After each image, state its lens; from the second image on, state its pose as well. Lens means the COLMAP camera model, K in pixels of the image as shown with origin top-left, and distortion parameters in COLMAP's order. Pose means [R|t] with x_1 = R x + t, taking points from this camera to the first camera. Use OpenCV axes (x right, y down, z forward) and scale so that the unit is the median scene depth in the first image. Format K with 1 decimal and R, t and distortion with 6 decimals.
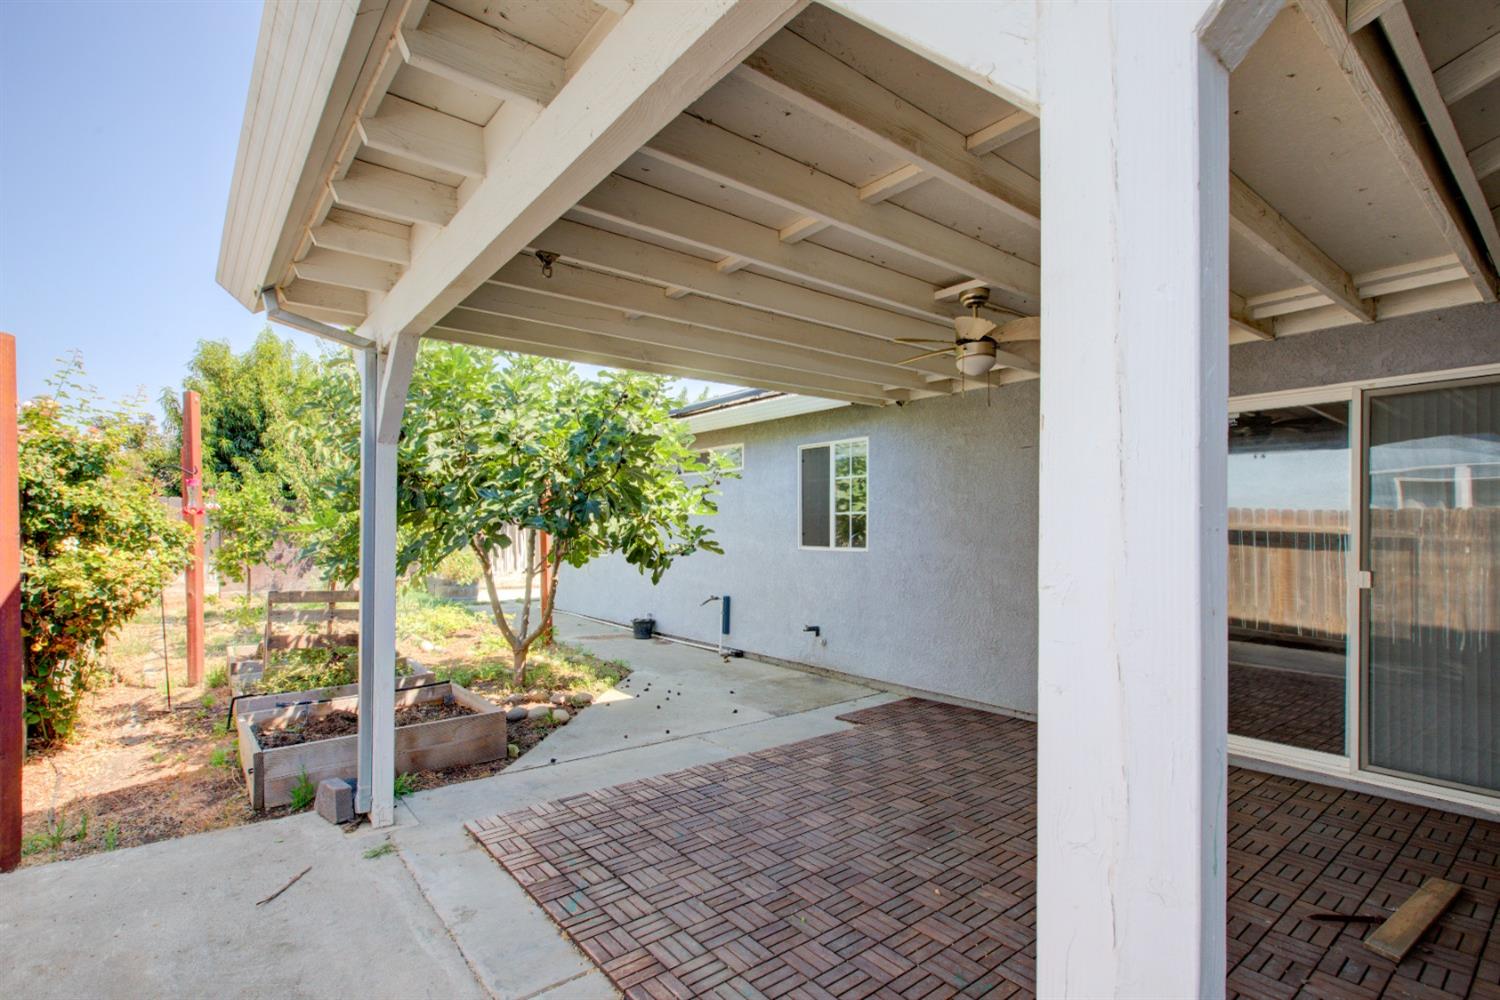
lens RADIAL K [[695.4, 0, 755.8], [0, 695.4, 529.0], [0, 0, 1]] dist [-0.005562, 0.003302]
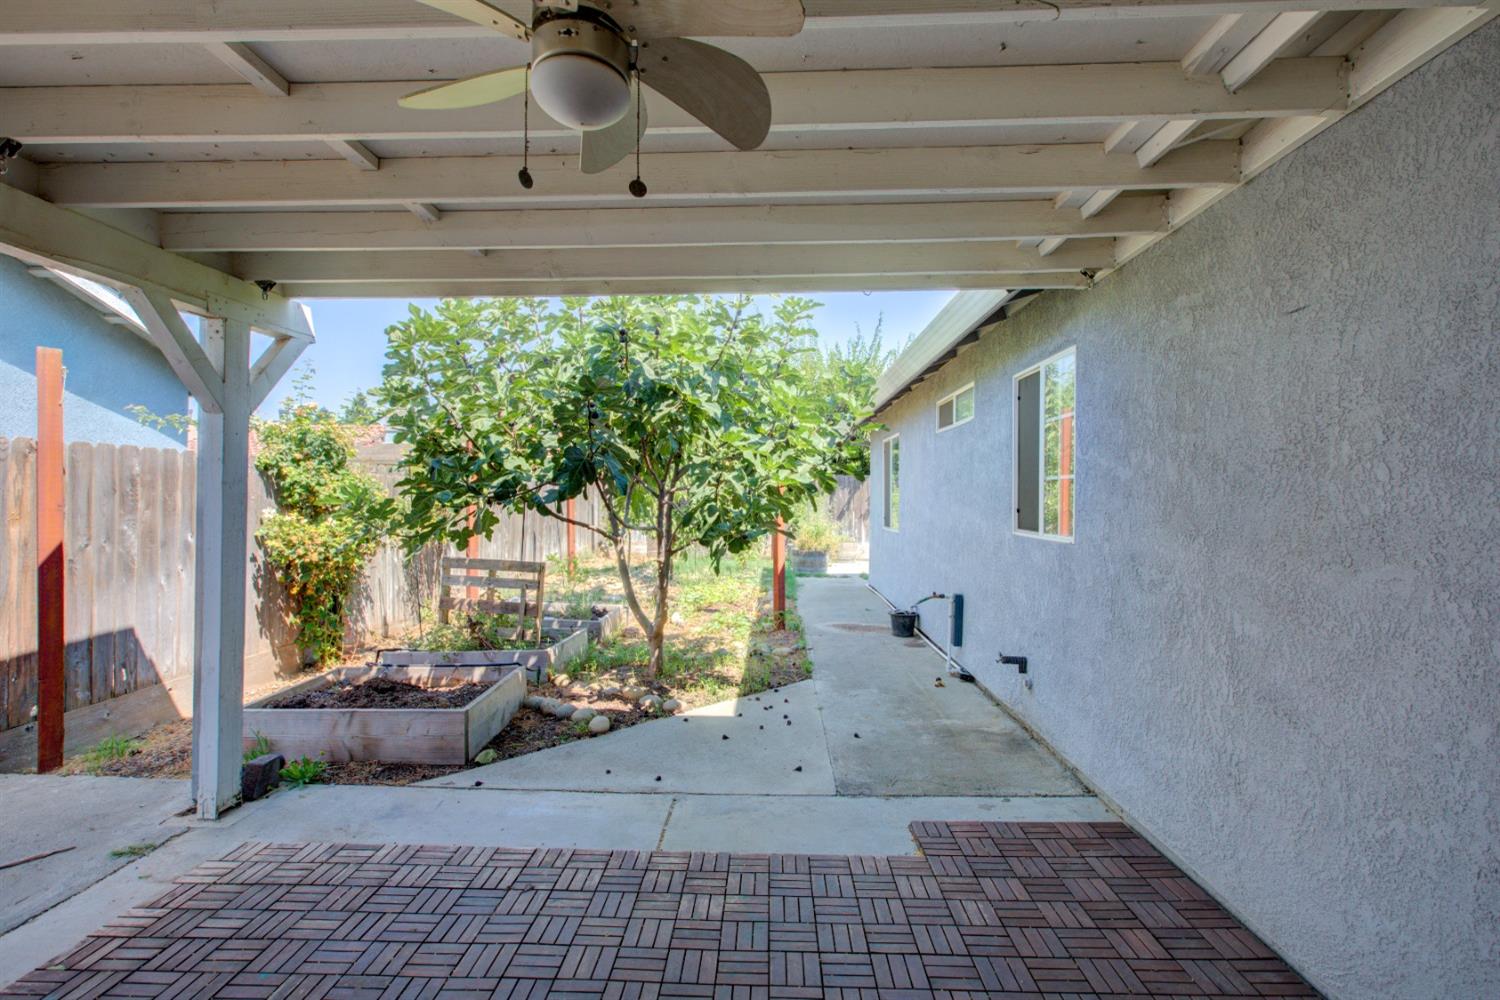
lens RADIAL K [[695.4, 0, 751.8], [0, 695.4, 496.4], [0, 0, 1]] dist [-0.005562, 0.003302]
pose [[0.766785, 0.000329, -0.641904, 0.389828], [-0.001794, 0.999997, -0.001630, -0.006252], [0.641901, 0.002402, 0.766784, 0.459416]]
